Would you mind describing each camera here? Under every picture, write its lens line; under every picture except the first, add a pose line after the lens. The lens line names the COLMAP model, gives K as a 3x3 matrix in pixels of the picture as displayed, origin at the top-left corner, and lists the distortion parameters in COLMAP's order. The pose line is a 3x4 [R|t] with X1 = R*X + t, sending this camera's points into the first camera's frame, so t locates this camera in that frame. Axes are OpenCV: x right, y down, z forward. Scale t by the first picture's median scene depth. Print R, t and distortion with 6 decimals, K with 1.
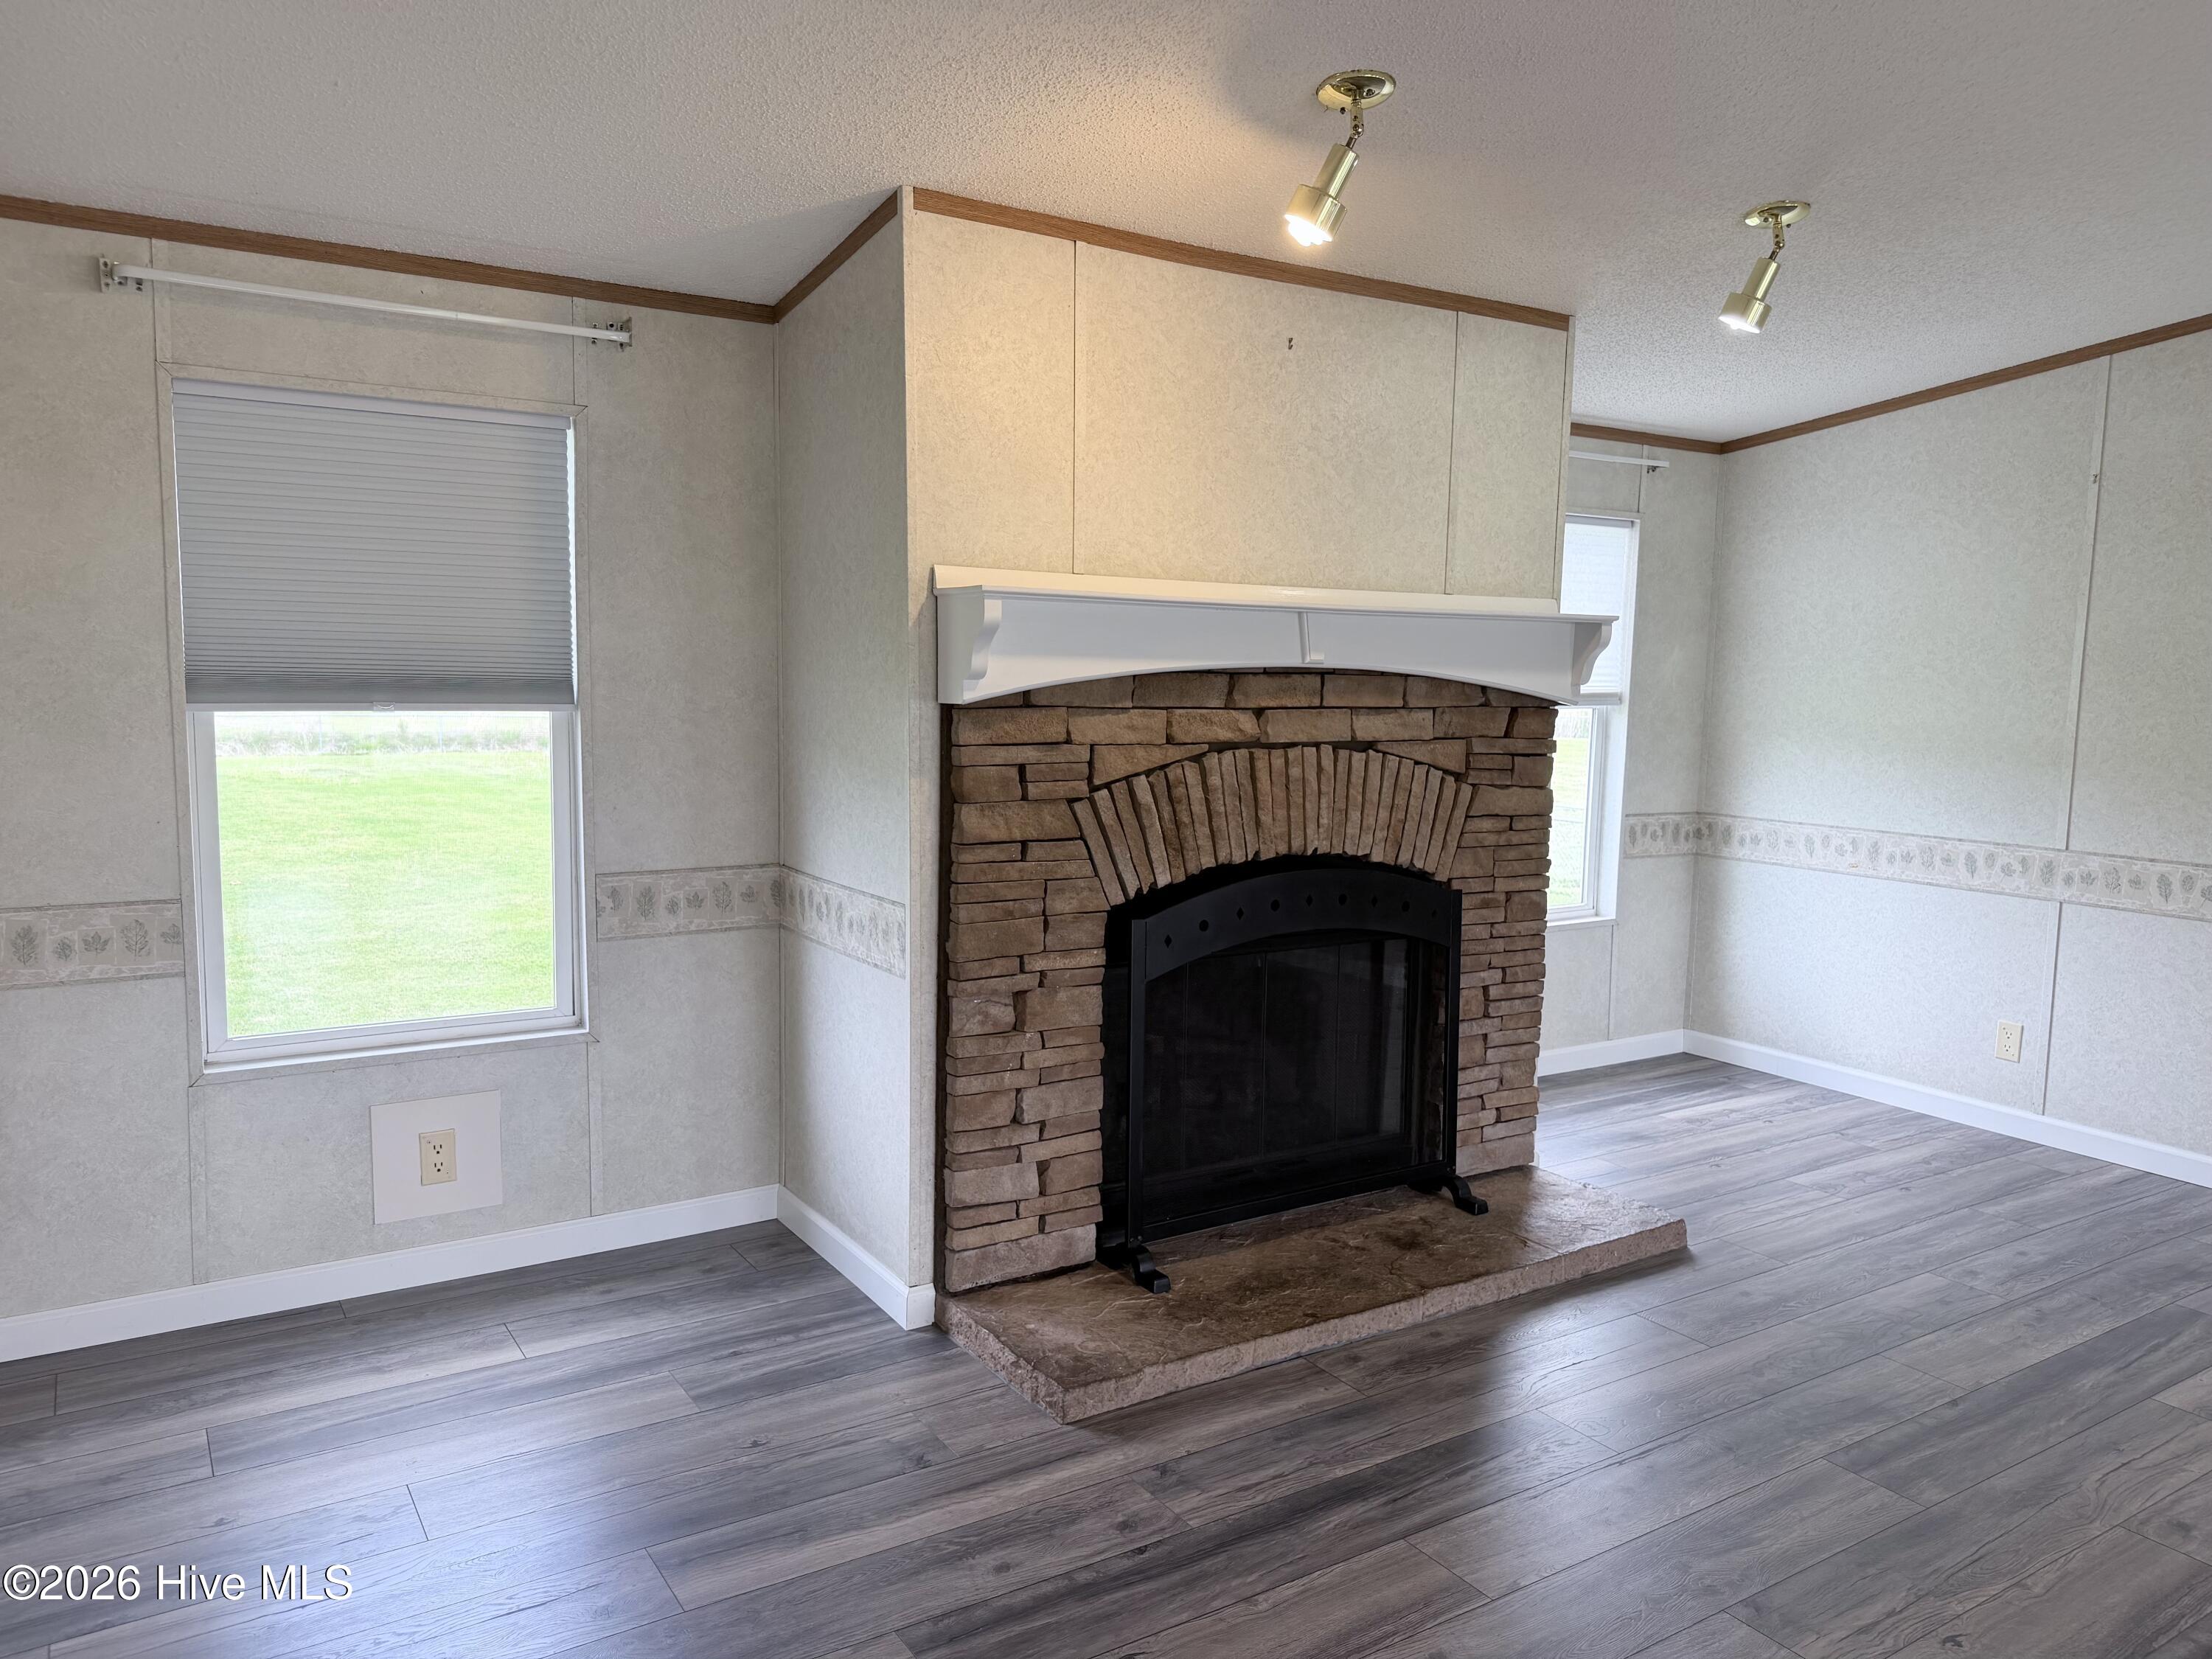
lens RADIAL K [[1567.2, 0, 1109.1], [0, 1567.2, 837.5], [0, 0, 1]] dist [0.057890, -0.074120]
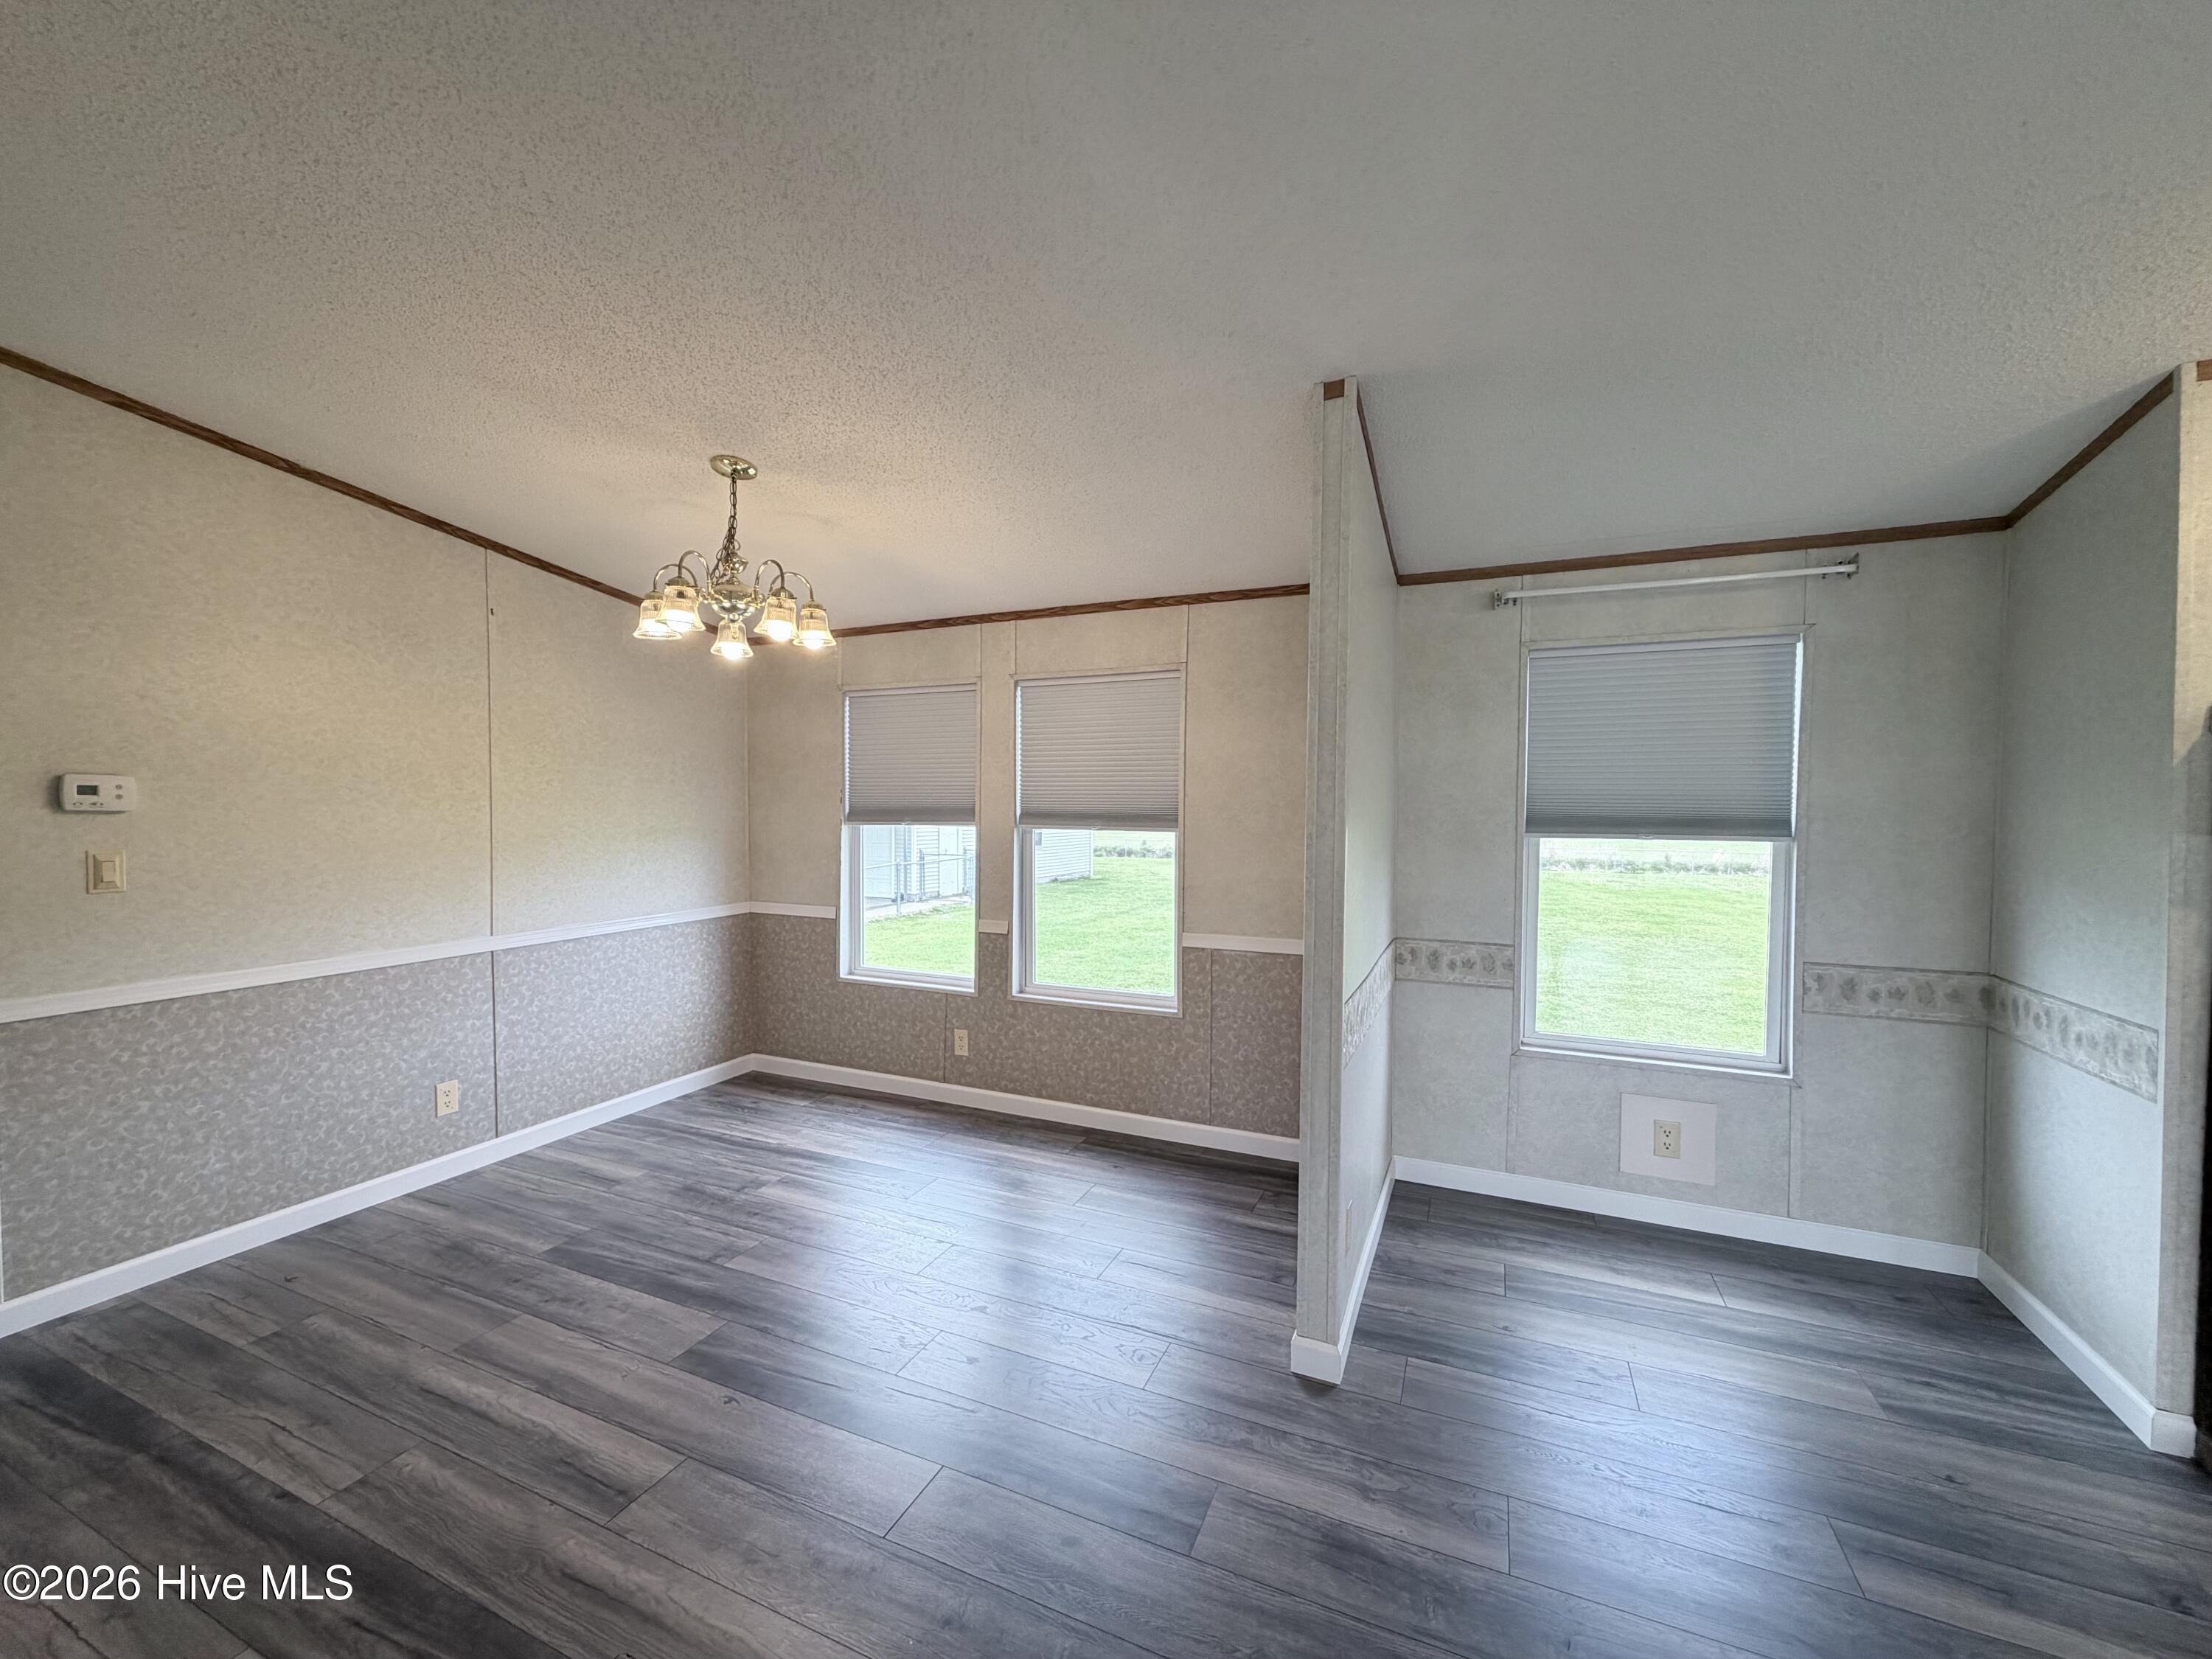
lens RADIAL K [[873.8, 0, 1101.4], [0, 873.8, 833.0], [0, 0, 1]] dist [-0.000989, 0.000111]
pose [[0.543387, 0.008341, -0.839441, -0.026459], [-0.089961, 0.994771, -0.048348, 0.003213], [0.834648, 0.101789, 0.541296, 0.082755]]
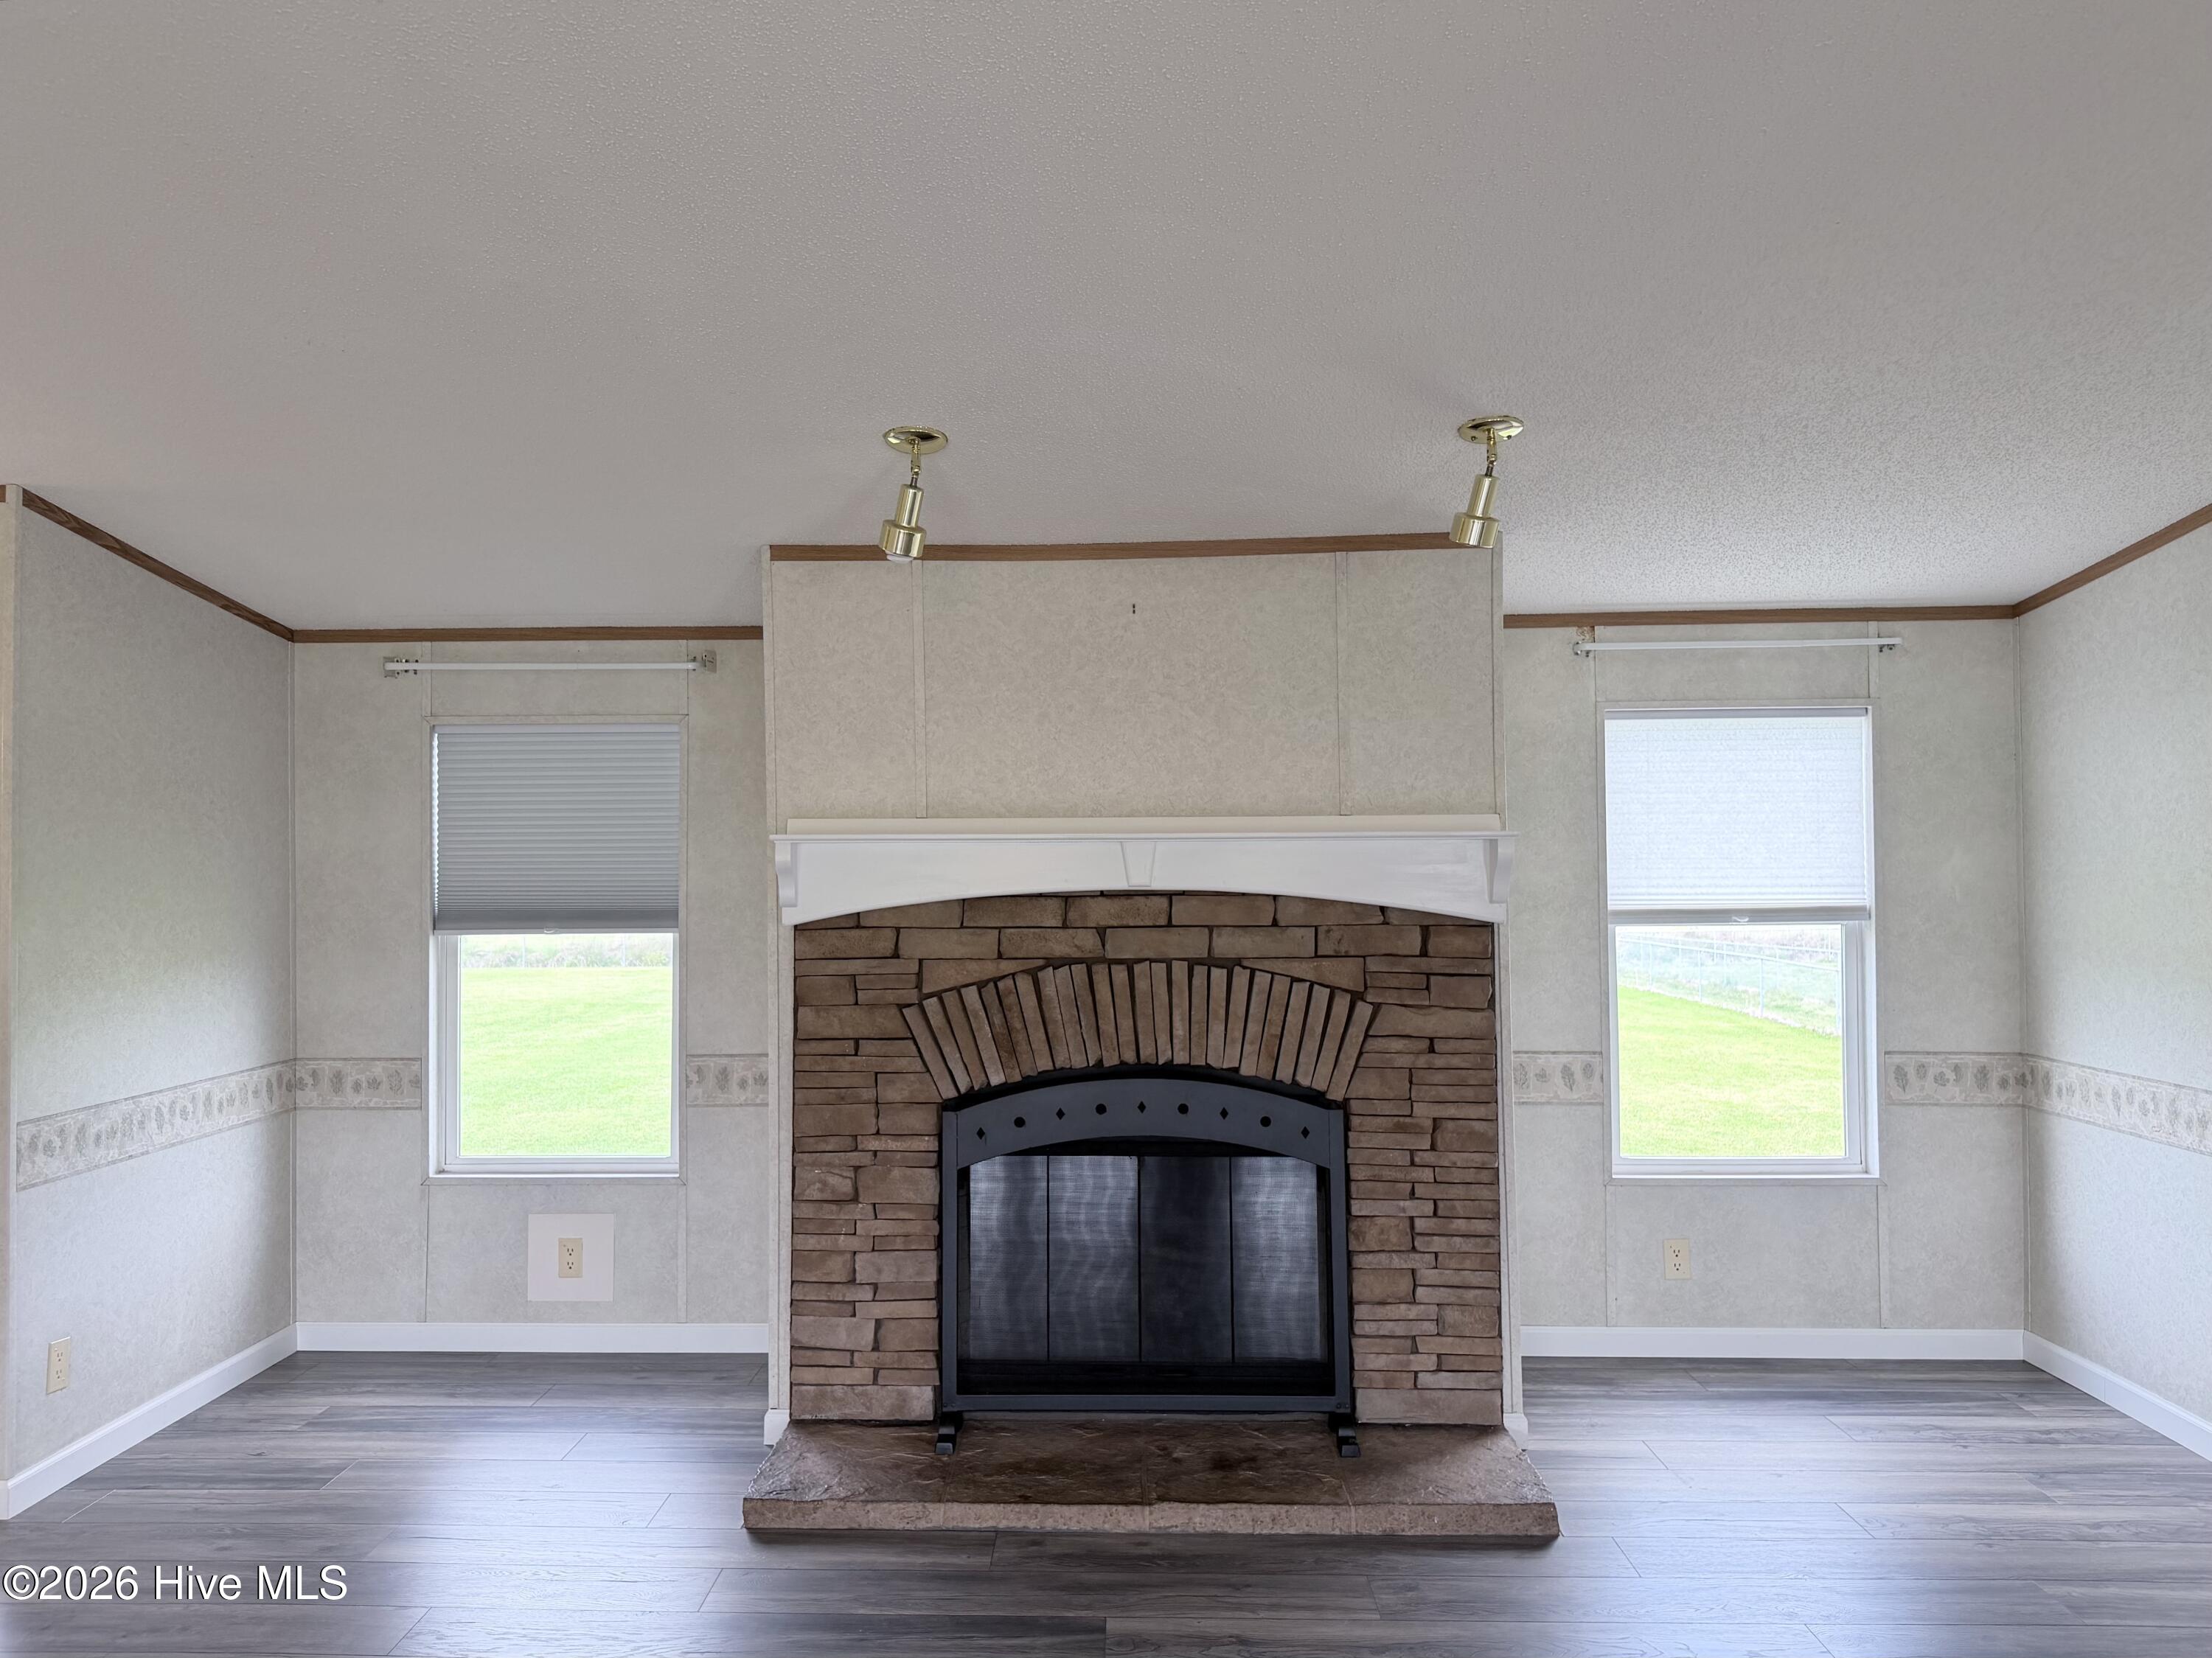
lens RADIAL K [[1567.1, 0, 1061.6], [0, 1567.1, 823.8], [0, 0, 1]] dist [0.057890, -0.074120]
pose [[0.815510, -0.043576, -0.577100, 0.732320], [-0.041247, 0.990249, -0.133059, -0.006842], [0.577271, 0.132315, 0.805761, 0.087188]]
